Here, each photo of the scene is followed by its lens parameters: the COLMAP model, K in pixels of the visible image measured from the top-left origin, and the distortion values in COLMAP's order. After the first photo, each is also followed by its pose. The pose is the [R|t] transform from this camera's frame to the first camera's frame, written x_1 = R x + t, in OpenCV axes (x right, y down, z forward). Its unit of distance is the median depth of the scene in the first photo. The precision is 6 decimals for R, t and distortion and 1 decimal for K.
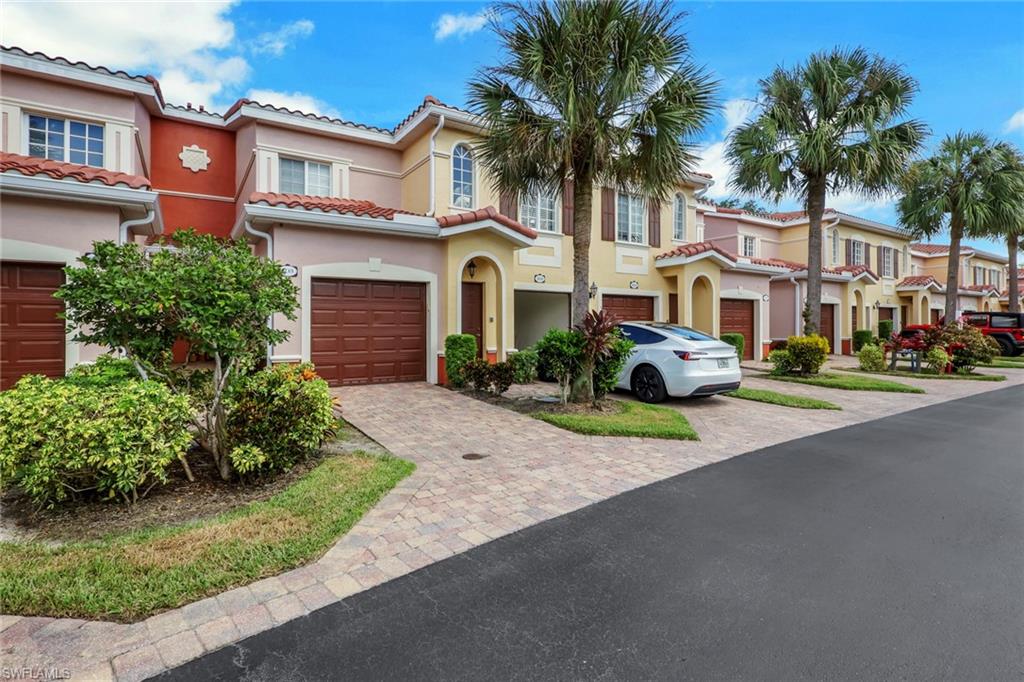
lens RADIAL K [[485.8, 0, 513.4], [0, 485.8, 331.2], [0, 0, 1]] dist [-0.003752, 0.000041]
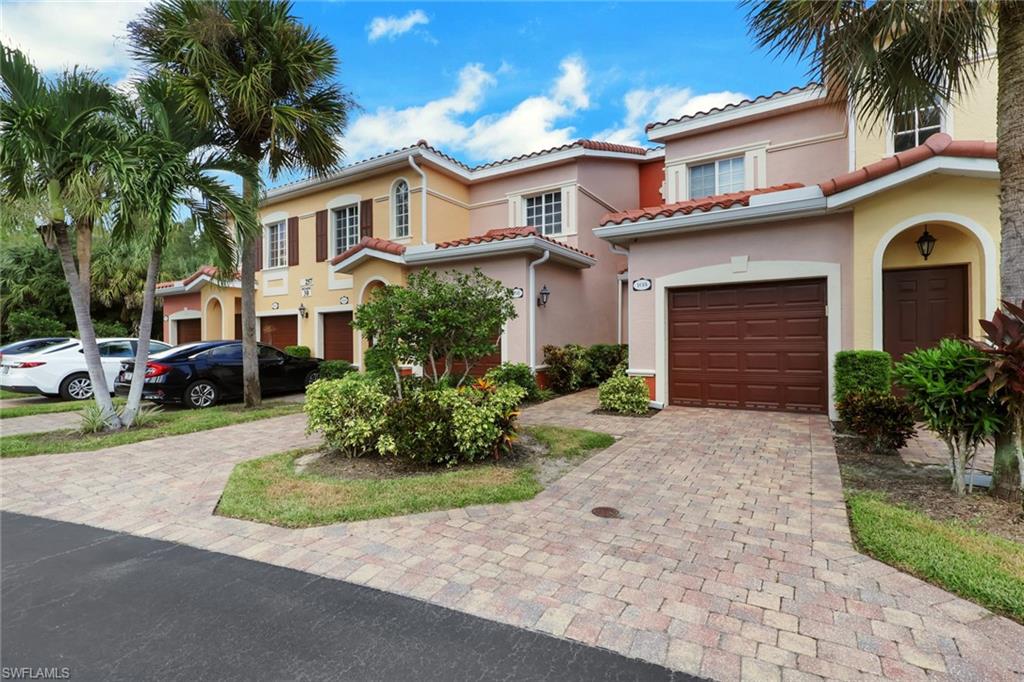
lens RADIAL K [[485.8, 0, 512.9], [0, 485.8, 345.3], [0, 0, 1]] dist [-0.003752, 0.000041]
pose [[0.412613, 0.002301, -0.910903, 0.627725], [-0.000112, 0.999997, 0.002475, -0.003426], [0.910906, -0.000919, 0.412612, 0.643519]]
